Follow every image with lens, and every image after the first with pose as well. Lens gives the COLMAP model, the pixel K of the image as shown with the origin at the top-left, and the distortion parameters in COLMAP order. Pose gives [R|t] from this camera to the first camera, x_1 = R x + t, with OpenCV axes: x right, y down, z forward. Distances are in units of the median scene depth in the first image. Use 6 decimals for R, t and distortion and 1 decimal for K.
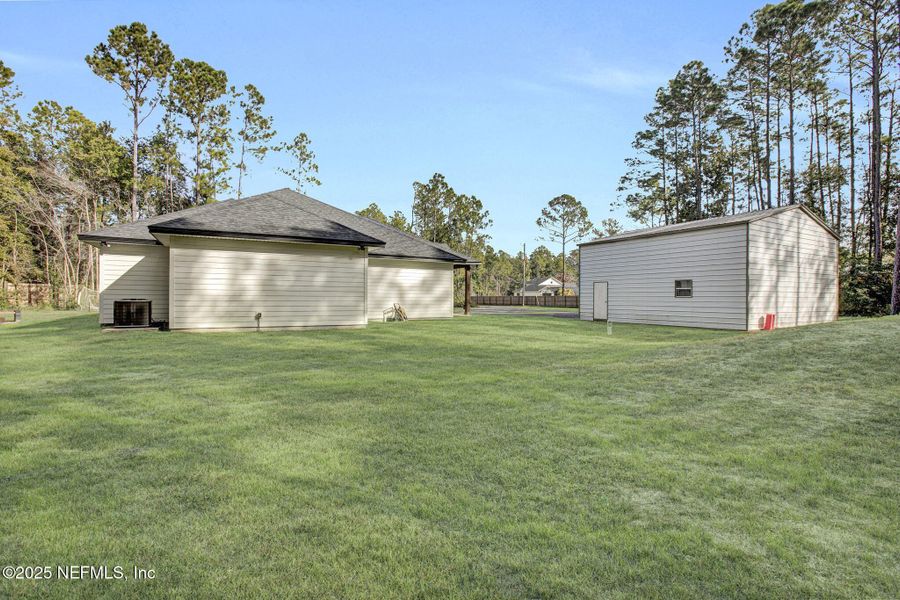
lens RADIAL K [[435.3, 0, 450.0], [0, 435.3, 300.0], [0, 0, 1]] dist [-0.024958, 0.000291]
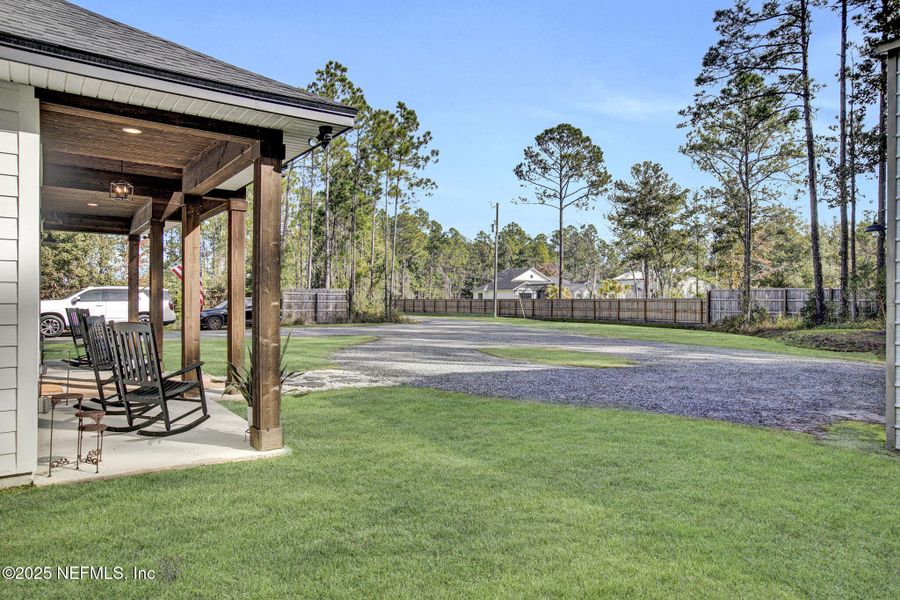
lens RADIAL K [[435.3, 0, 450.0], [0, 435.3, 300.0], [0, 0, 1]] dist [-0.024958, 0.000291]
pose [[0.993112, 0.000406, 0.117165, 0.045689], [-0.000876, 0.999992, 0.003960, -0.009831], [-0.117163, -0.004036, 0.993105, 0.438382]]
